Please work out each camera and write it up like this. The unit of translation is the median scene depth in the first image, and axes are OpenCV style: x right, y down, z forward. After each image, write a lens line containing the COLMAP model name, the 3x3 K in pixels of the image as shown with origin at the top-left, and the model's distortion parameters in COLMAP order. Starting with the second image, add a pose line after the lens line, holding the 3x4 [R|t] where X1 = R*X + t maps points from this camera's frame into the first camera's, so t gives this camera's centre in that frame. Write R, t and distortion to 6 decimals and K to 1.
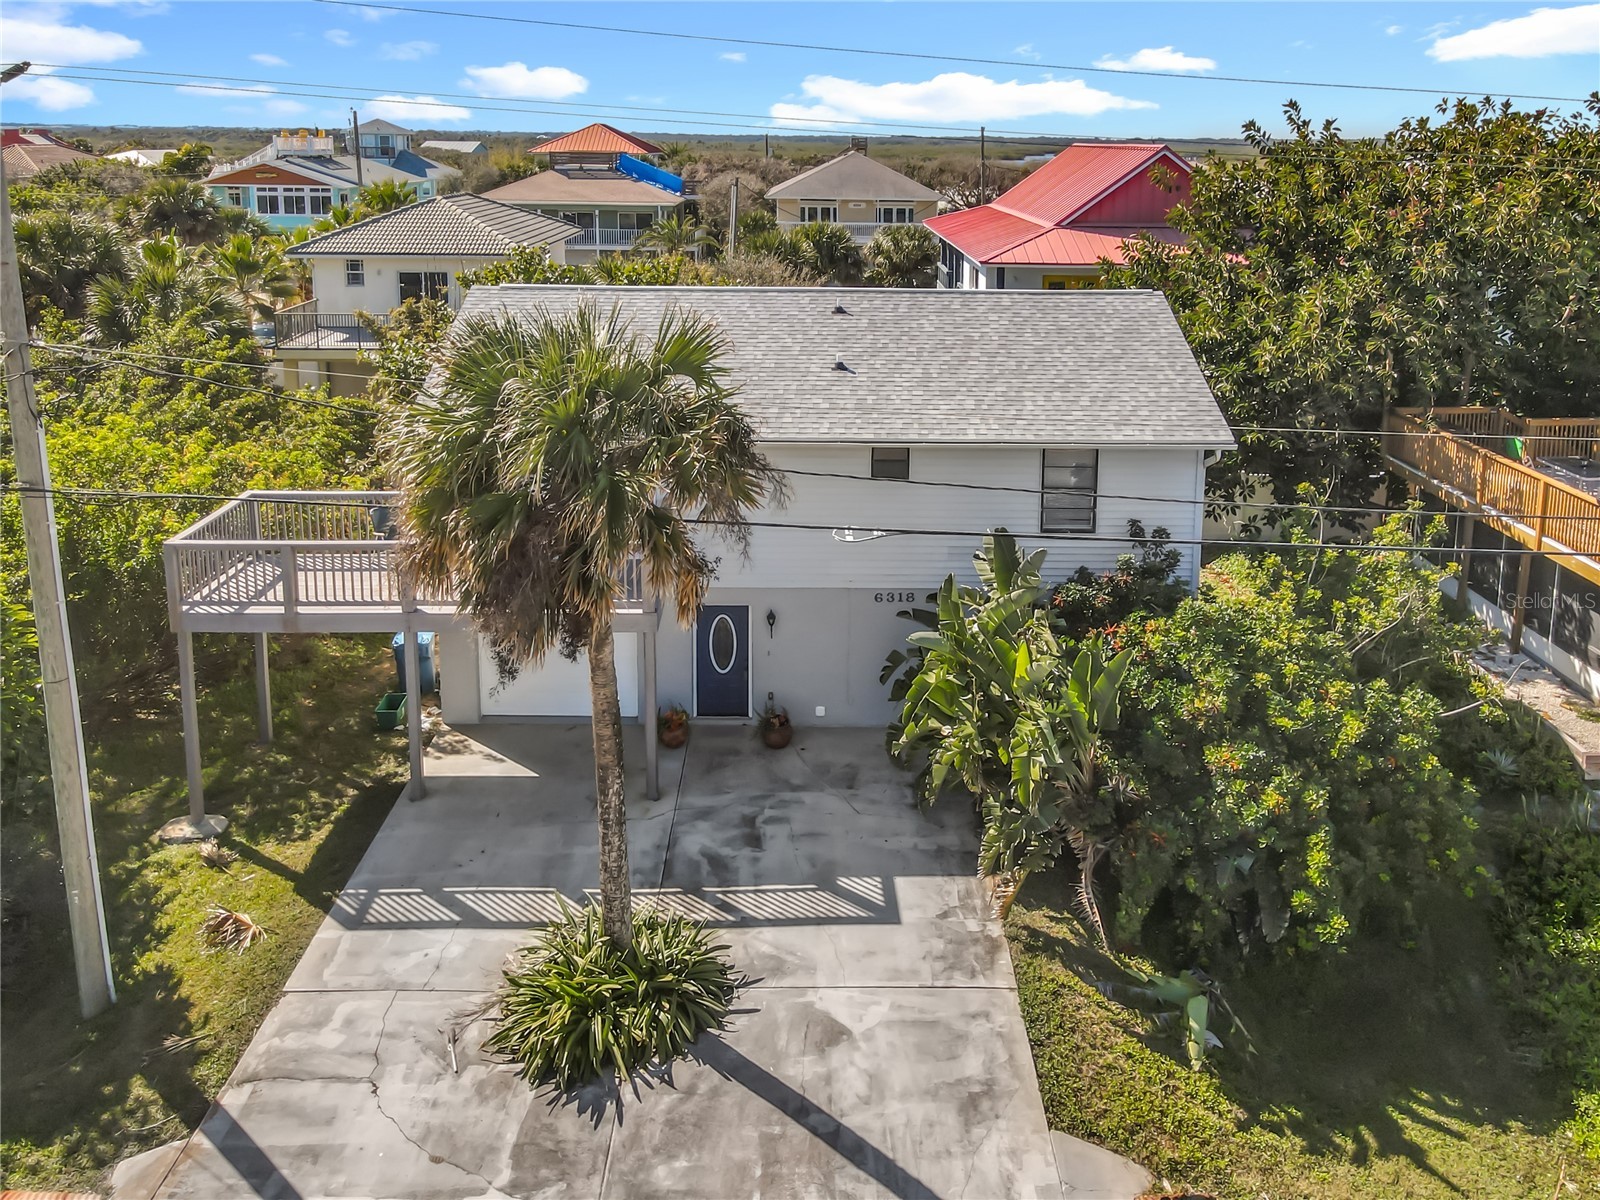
lens RADIAL K [[1265.8, 0, 847.0], [0, 1265.8, 367.8], [0, 0, 1]] dist [0.003396, 0.008041]
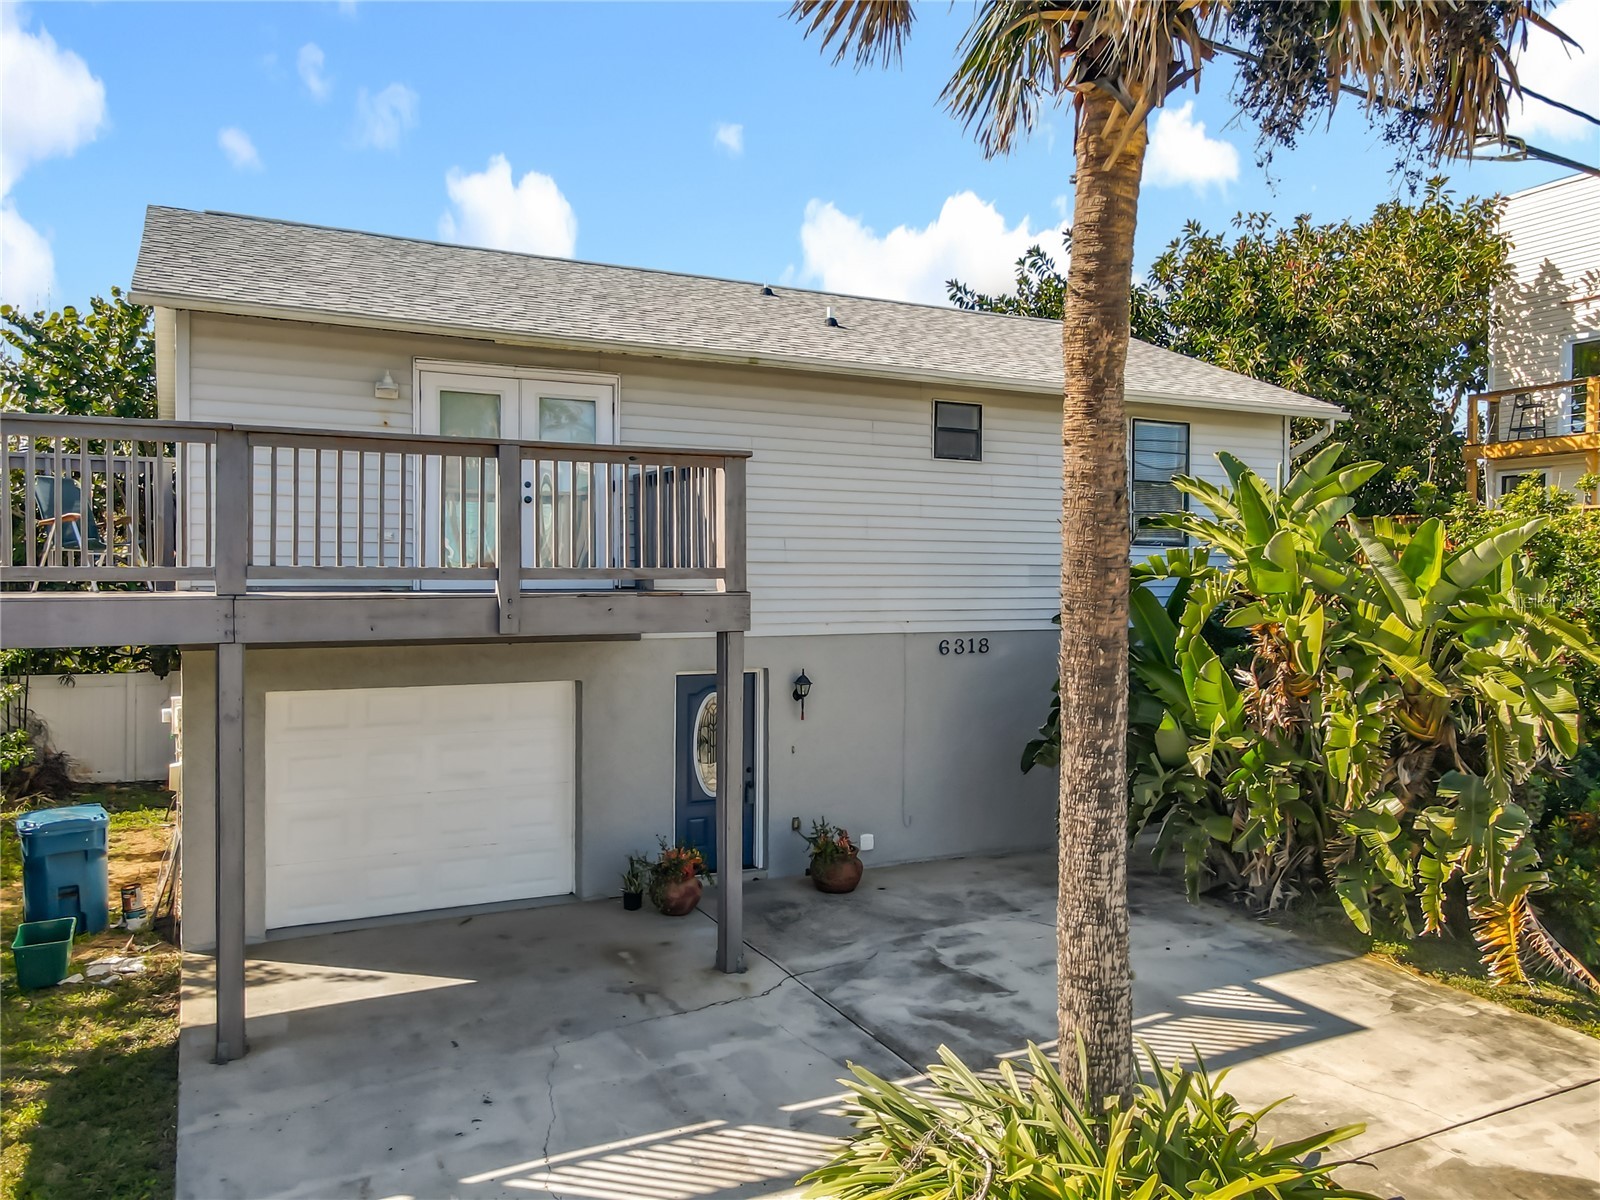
lens RADIAL K [[1191.2, 0, 821.2], [0, 1191.2, 606.6], [0, 0, 1]] dist [0.024642, 0.004797]
pose [[0.893533, -0.020714, 0.448520, -0.387001], [0.090606, 0.986703, -0.134935, 0.298313], [-0.439761, 0.161208, 0.883528, 0.597128]]
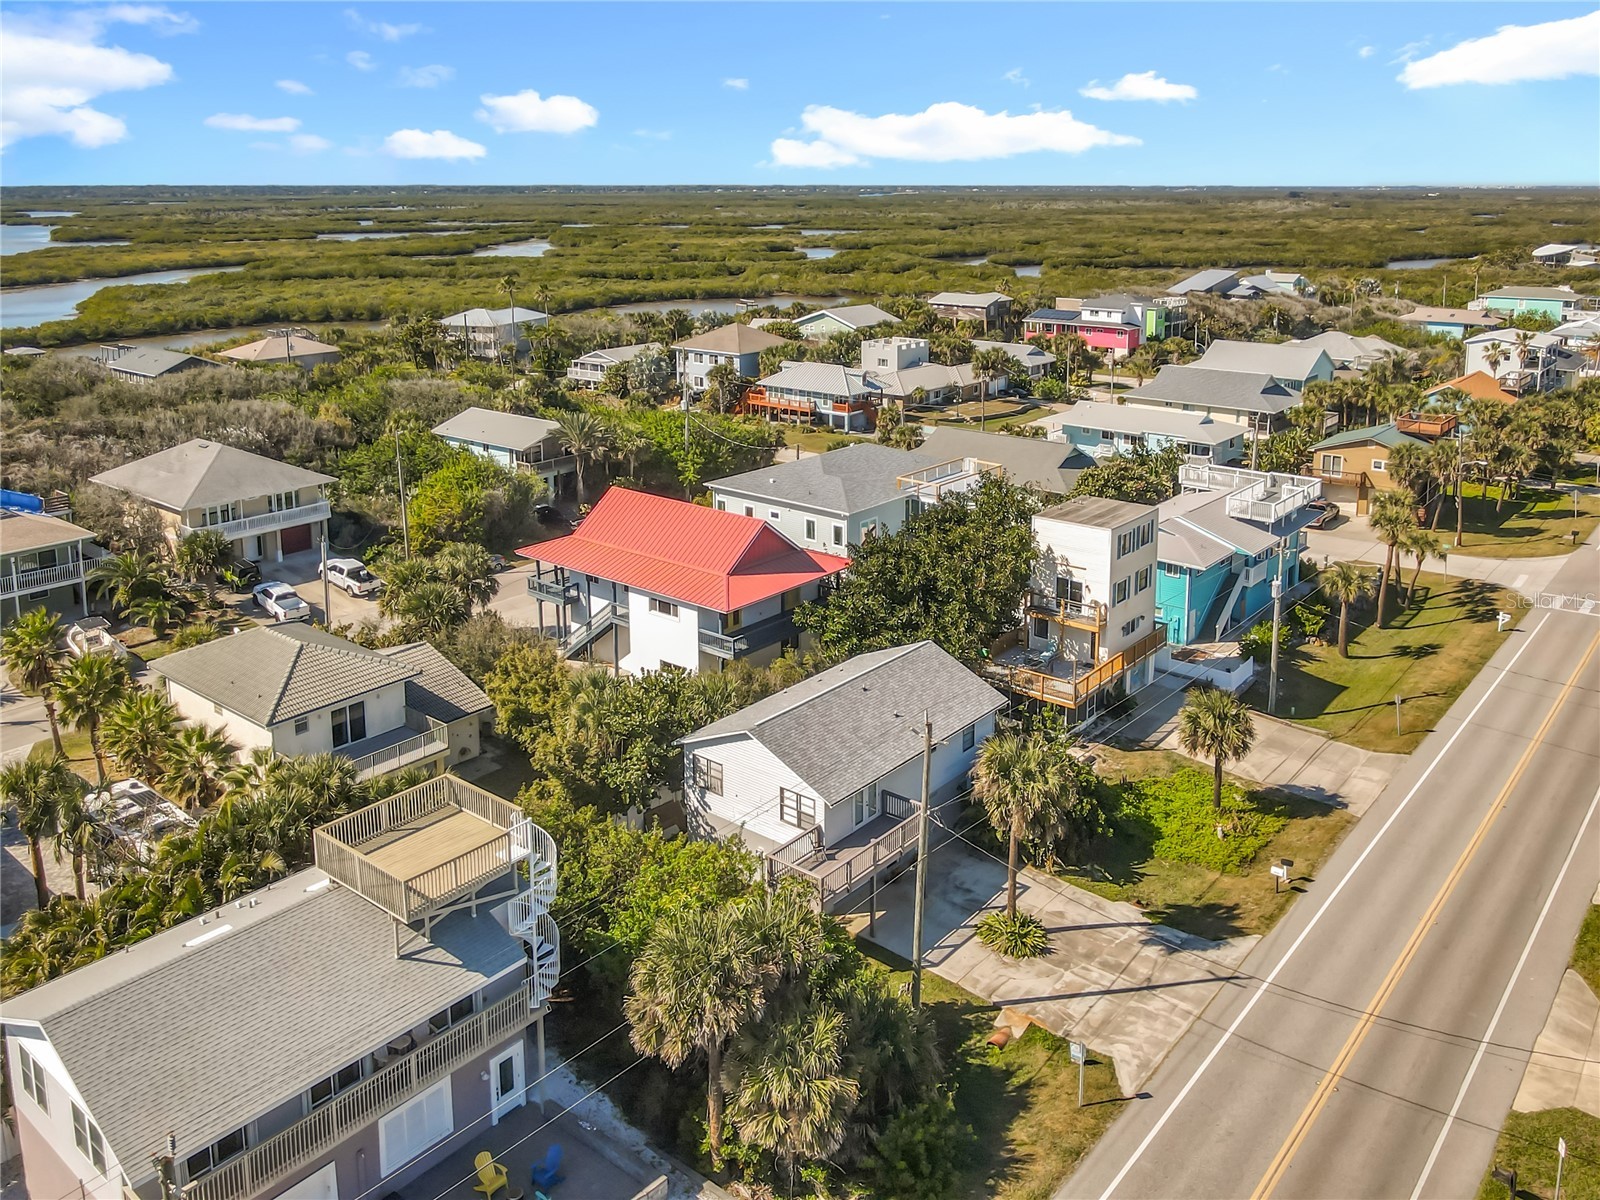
lens RADIAL K [[1246.3, 0, 830.4], [0, 1246.3, 499.7], [0, 0, 1]] dist [0.012519, 0.006313]
pose [[0.652722, -0.212720, 0.727120, -2.407547], [0.164977, 0.976649, 0.137622, -1.067239], [-0.739416, 0.030129, 0.672574, -0.829707]]
